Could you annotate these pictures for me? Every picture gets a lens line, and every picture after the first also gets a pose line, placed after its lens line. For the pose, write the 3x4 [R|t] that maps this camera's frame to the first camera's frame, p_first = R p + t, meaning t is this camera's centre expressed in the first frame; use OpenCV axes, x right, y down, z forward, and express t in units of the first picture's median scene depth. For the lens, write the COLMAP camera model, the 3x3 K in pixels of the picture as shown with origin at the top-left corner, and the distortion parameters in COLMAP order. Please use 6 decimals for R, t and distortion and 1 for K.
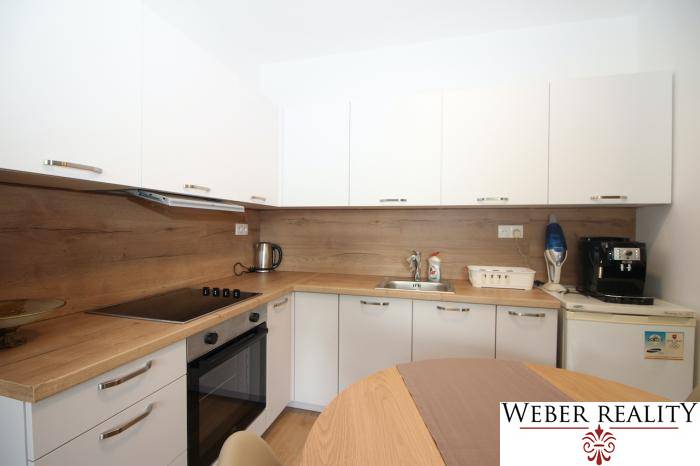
lens RADIAL K [[326.2, 0, 349.2], [0, 326.2, 234.3], [0, 0, 1]] dist [0.000582, -0.010538]
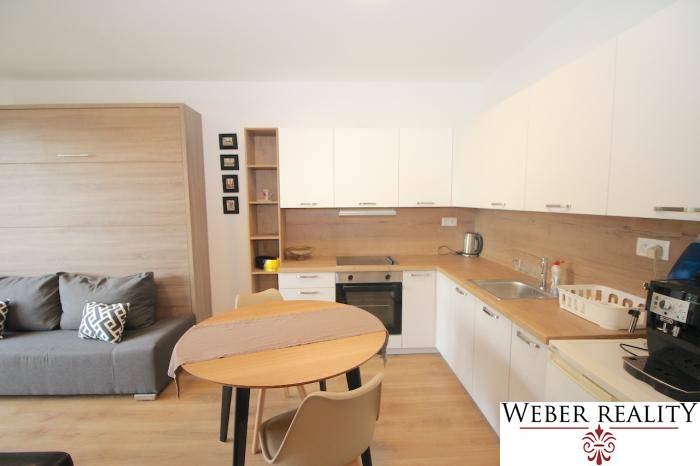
lens RADIAL K [[326.2, 0, 349.2], [0, 326.2, 234.3], [0, 0, 1]] dist [0.000582, -0.010538]
pose [[0.303790, 0.088900, -0.948582, 1.025703], [-0.007549, 0.995830, 0.090911, -0.101919], [0.952709, -0.020457, 0.303194, 0.228588]]
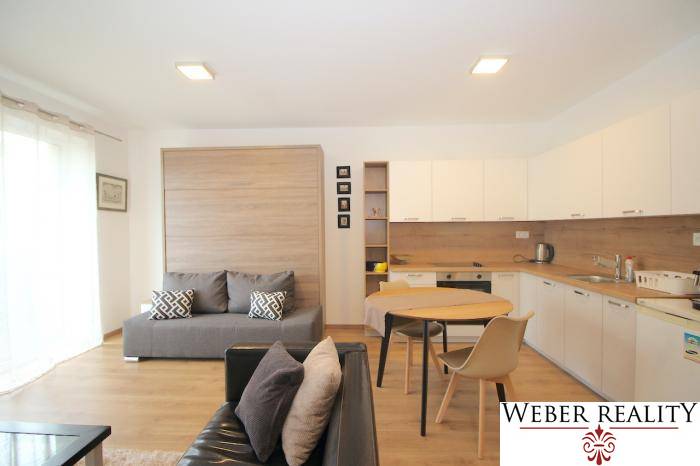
lens RADIAL K [[326.2, 0, 349.2], [0, 326.2, 234.3], [0, 0, 1]] dist [0.000582, -0.010538]
pose [[0.224616, 0.004368, -0.974437, 1.302171], [-0.007092, 0.999971, 0.002848, -0.019266], [0.974421, 0.006271, 0.224641, -0.261043]]
